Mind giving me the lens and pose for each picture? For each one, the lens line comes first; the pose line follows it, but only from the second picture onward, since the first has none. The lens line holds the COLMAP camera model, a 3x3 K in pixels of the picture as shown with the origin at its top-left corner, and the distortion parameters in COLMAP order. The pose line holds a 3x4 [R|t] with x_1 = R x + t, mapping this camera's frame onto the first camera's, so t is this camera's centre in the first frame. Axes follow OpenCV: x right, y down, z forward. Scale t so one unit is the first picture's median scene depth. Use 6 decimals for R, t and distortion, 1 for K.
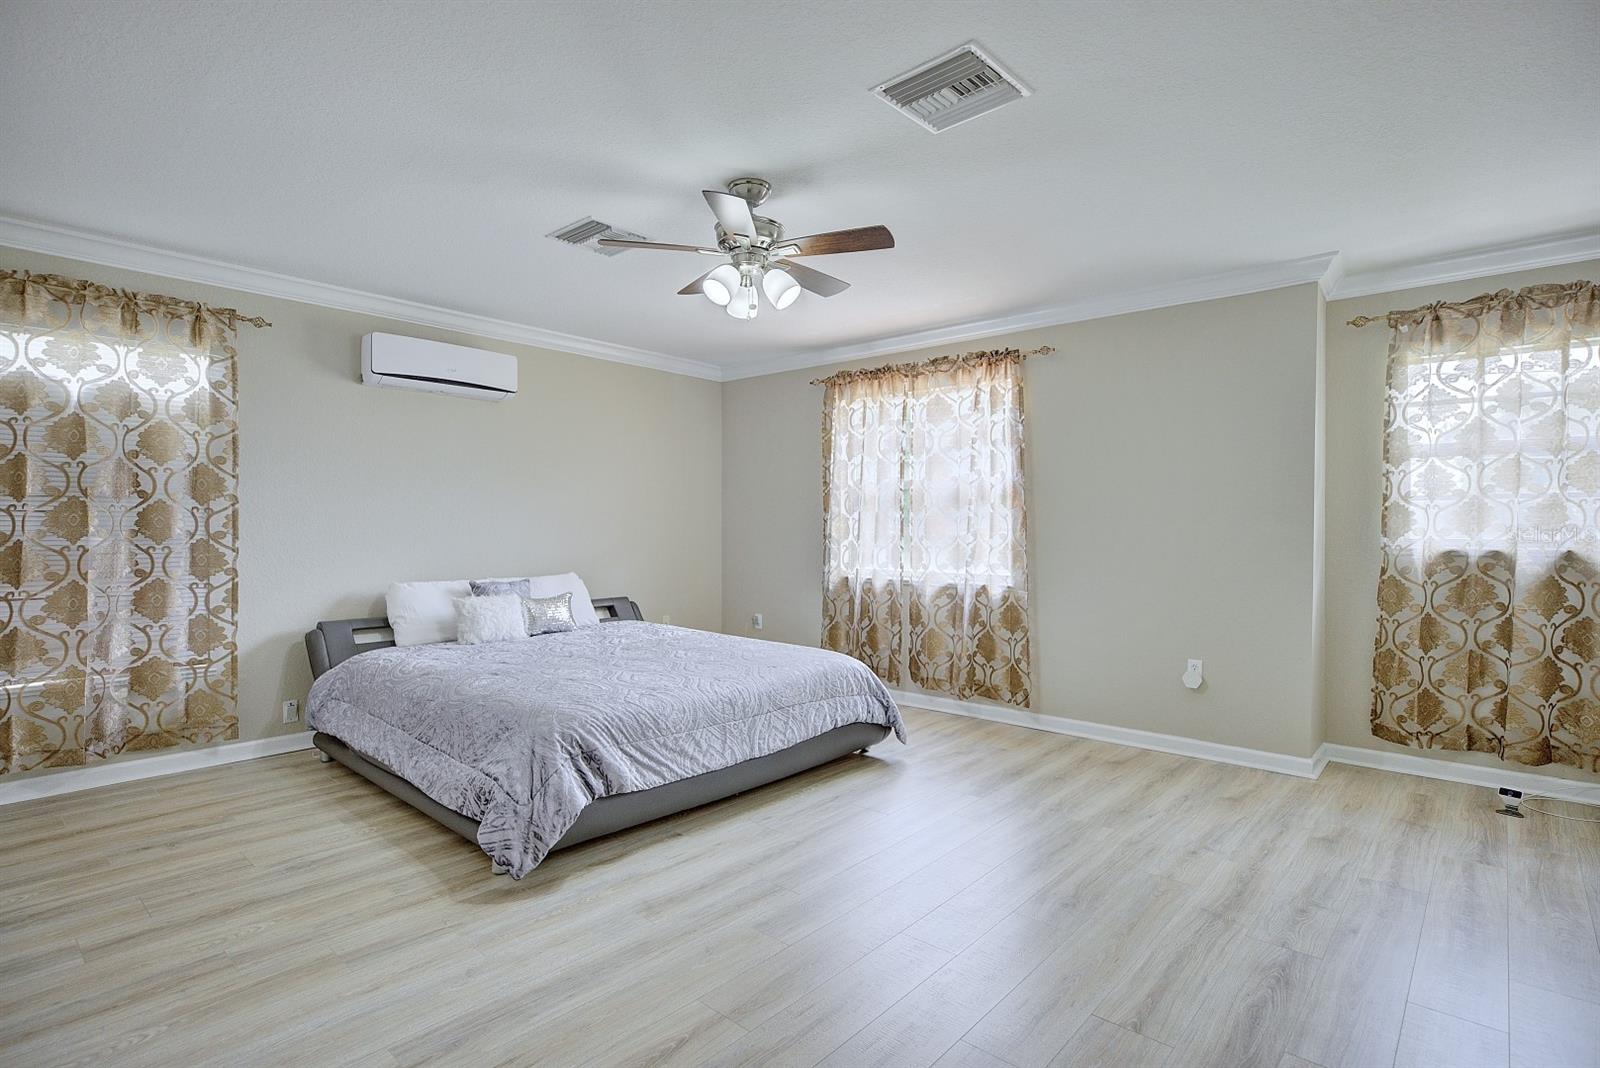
lens RADIAL K [[791.2, 0, 800.8], [0, 791.2, 530.9], [0, 0, 1]] dist [-0.002445, -0.000084]
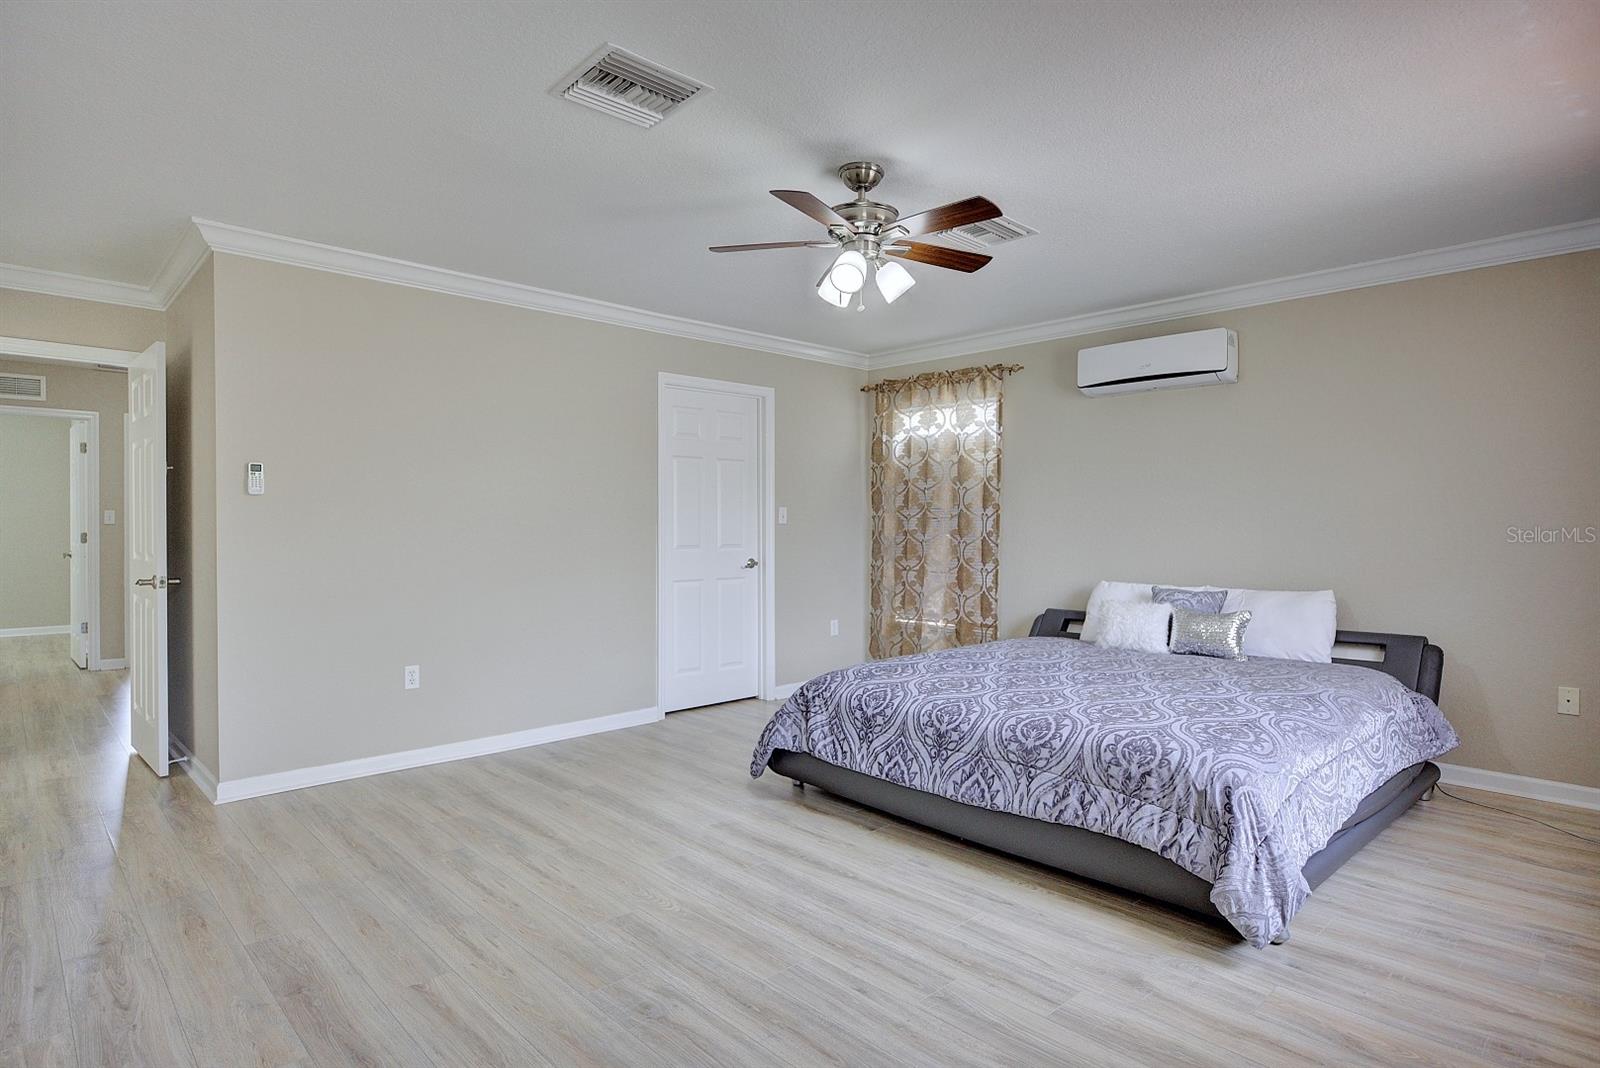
lens RADIAL K [[867.5, 0, 801.0], [0, 867.5, 532.0], [0, 0, 1]] dist [-0.002190, -0.000096]
pose [[-0.085929, 0.004622, -0.996291, 0.803798], [-0.009392, 0.999941, 0.005449, -0.002882], [0.996257, 0.009825, -0.085881, 0.835119]]
